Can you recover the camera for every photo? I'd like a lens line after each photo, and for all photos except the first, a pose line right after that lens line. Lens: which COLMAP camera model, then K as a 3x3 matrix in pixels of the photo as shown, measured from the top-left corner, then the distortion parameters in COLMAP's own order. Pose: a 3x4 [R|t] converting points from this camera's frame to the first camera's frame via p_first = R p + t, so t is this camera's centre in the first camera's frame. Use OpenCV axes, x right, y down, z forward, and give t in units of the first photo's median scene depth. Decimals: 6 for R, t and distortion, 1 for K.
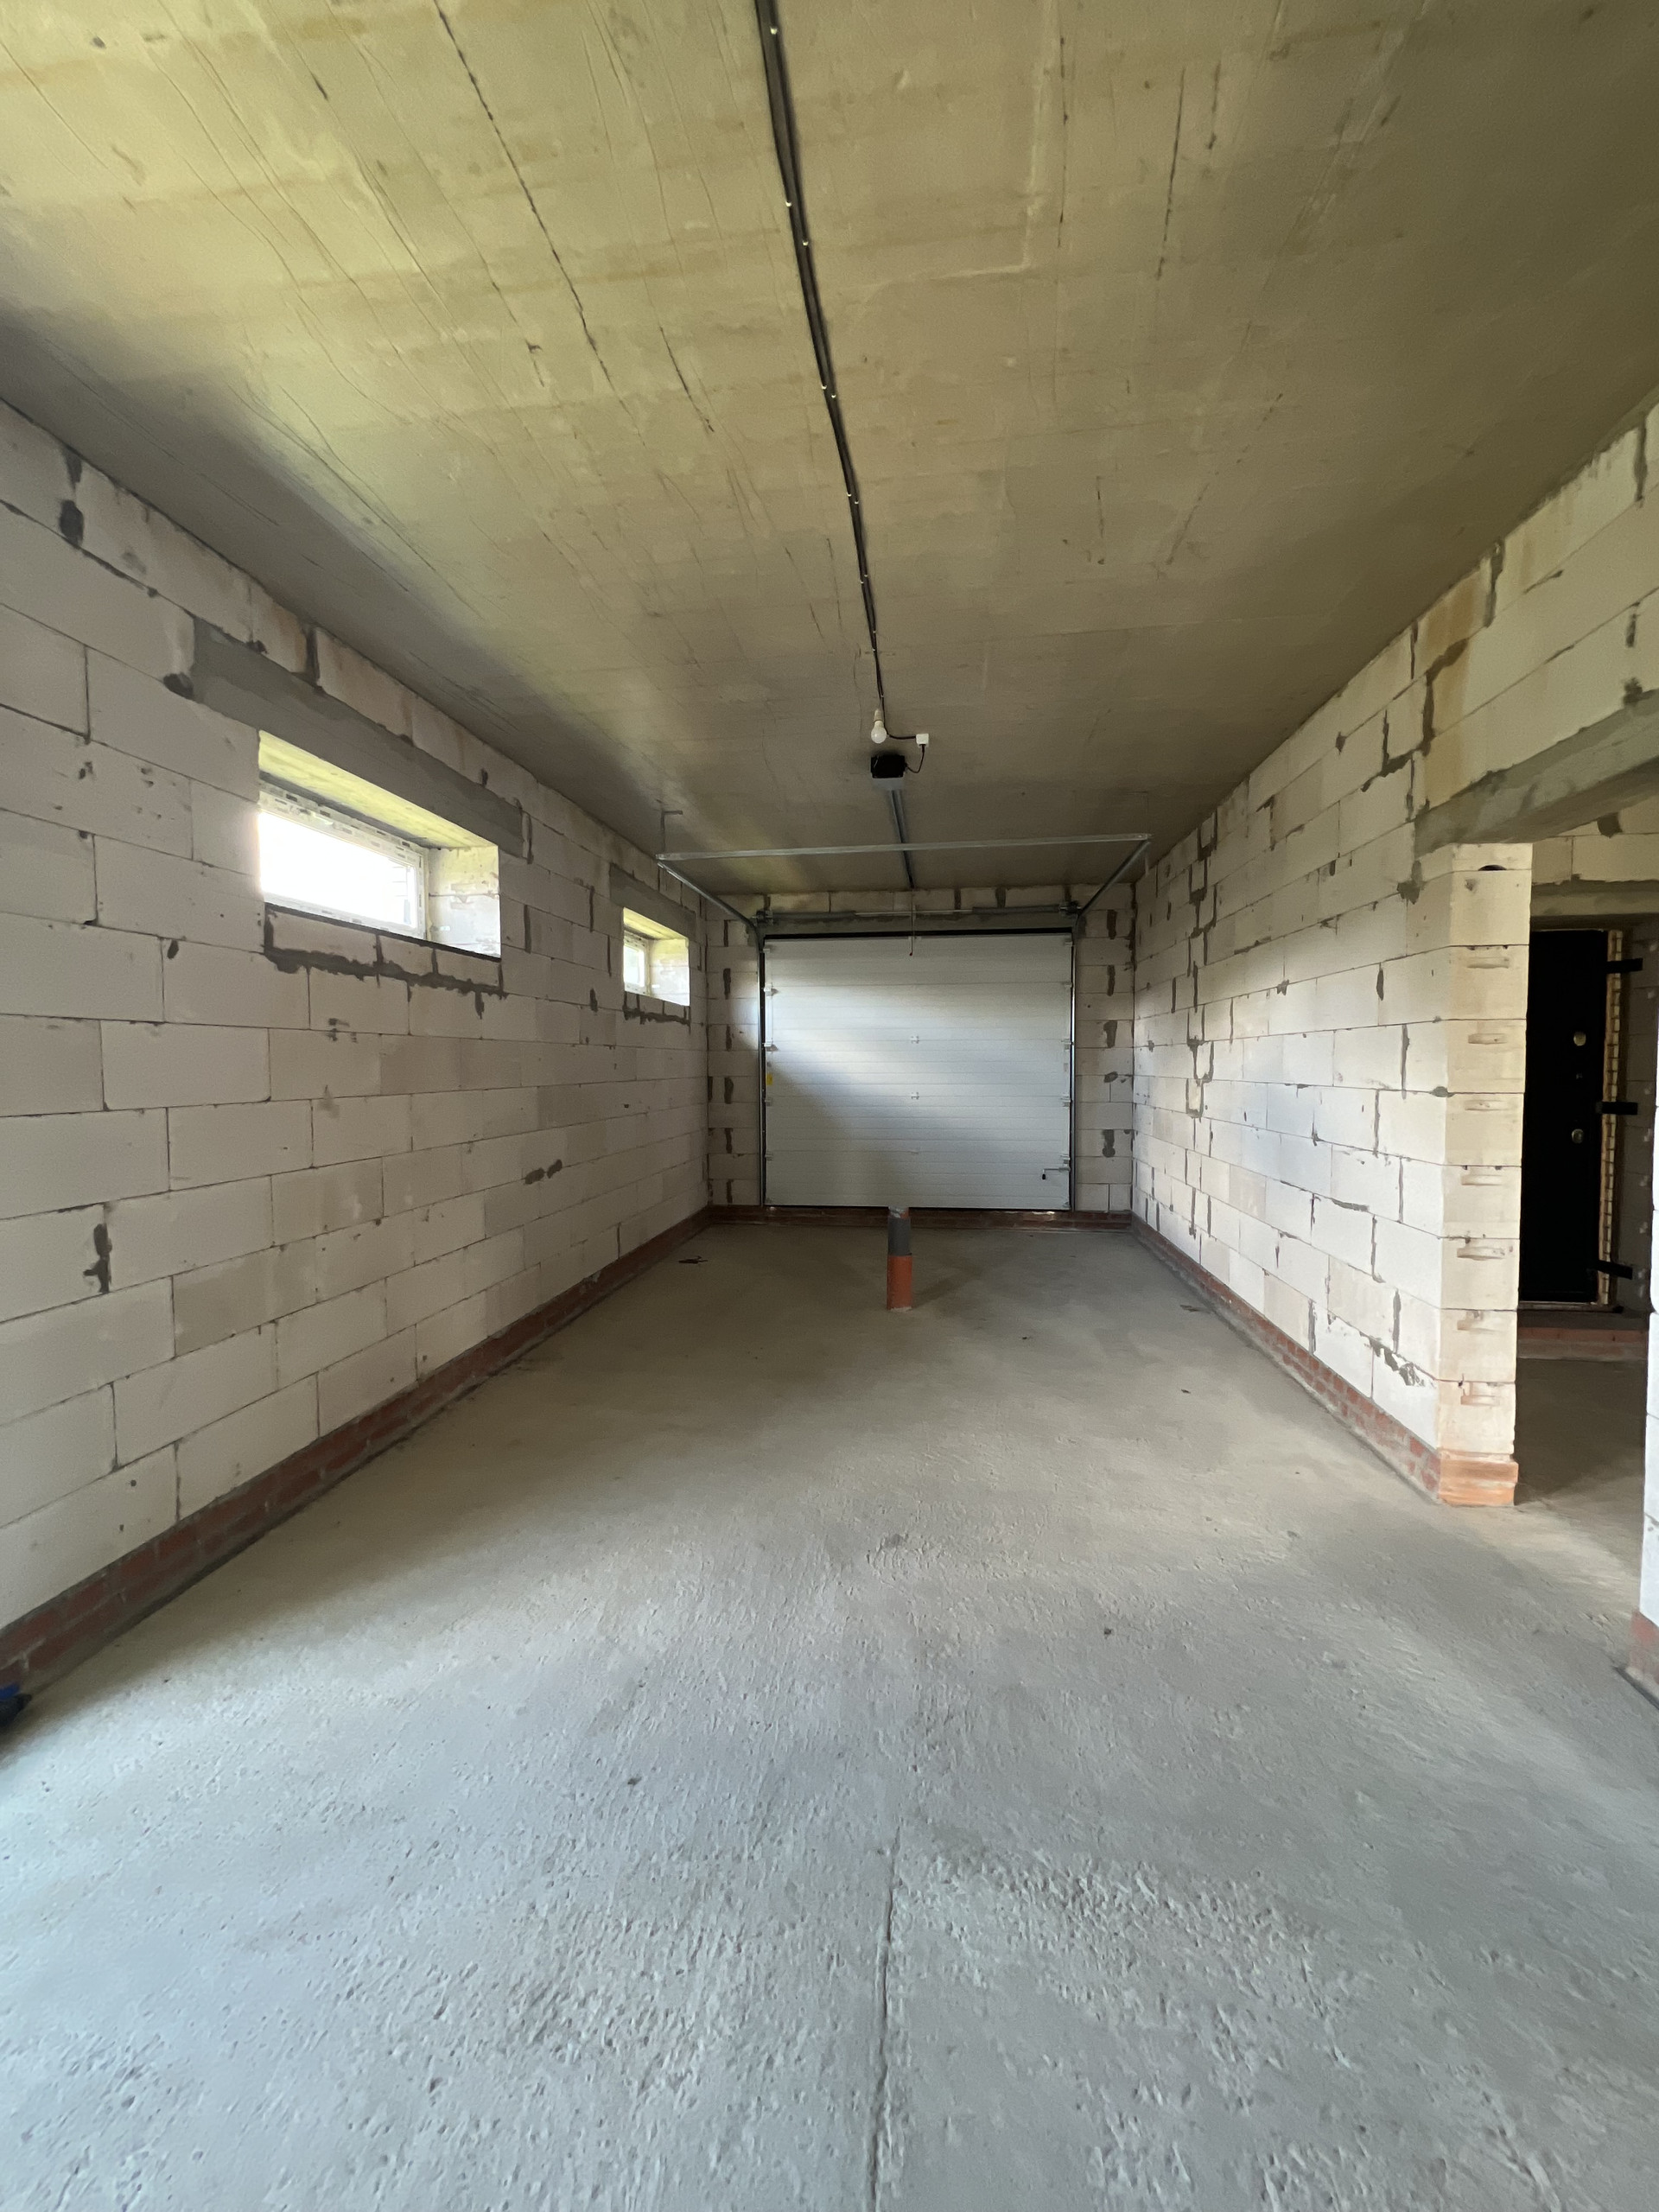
lens RADIAL K [[889.1, 0, 835.2], [0, 889.1, 1110.9], [0, 0, 1]] dist [-0.001561, 0.000878]
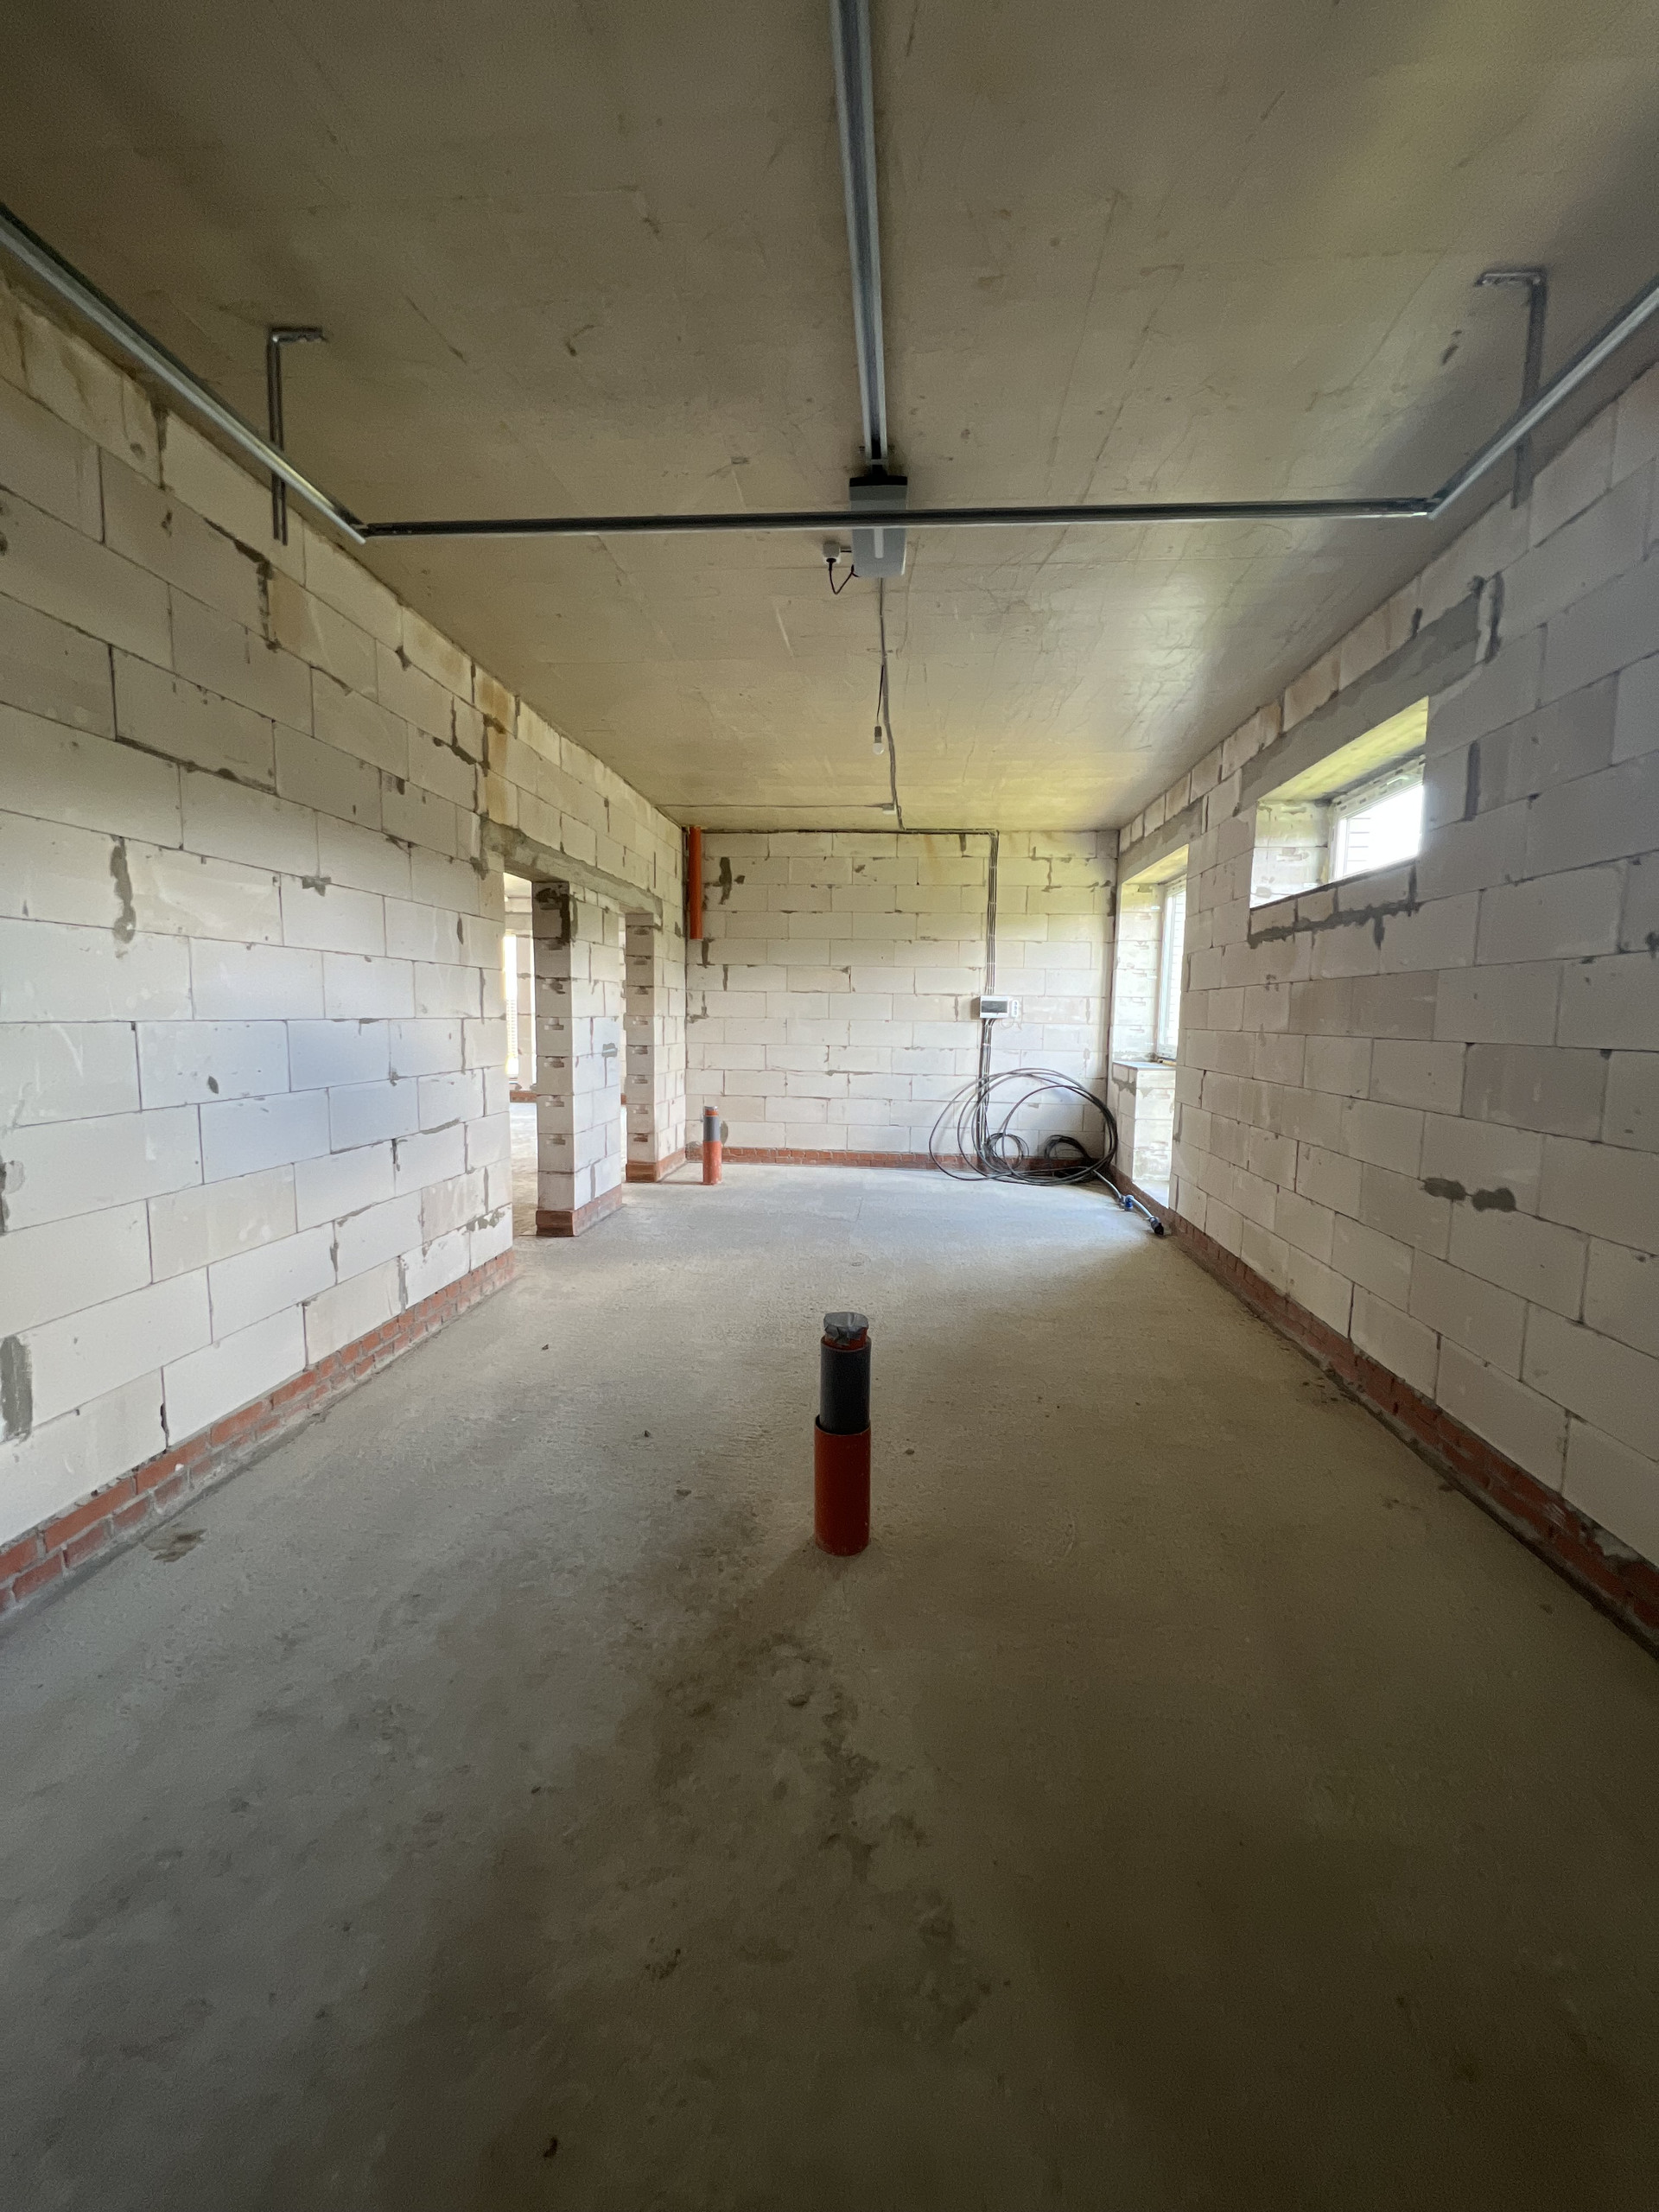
lens RADIAL K [[889.1, 0, 820.4], [0, 889.1, 1099.0], [0, 0, 1]] dist [-0.001561, 0.000878]
pose [[-0.999752, -0.010166, -0.019823, 0.132670], [-0.013033, 0.988542, 0.150385, -0.093779], [0.018067, 0.150606, -0.988429, 2.007980]]
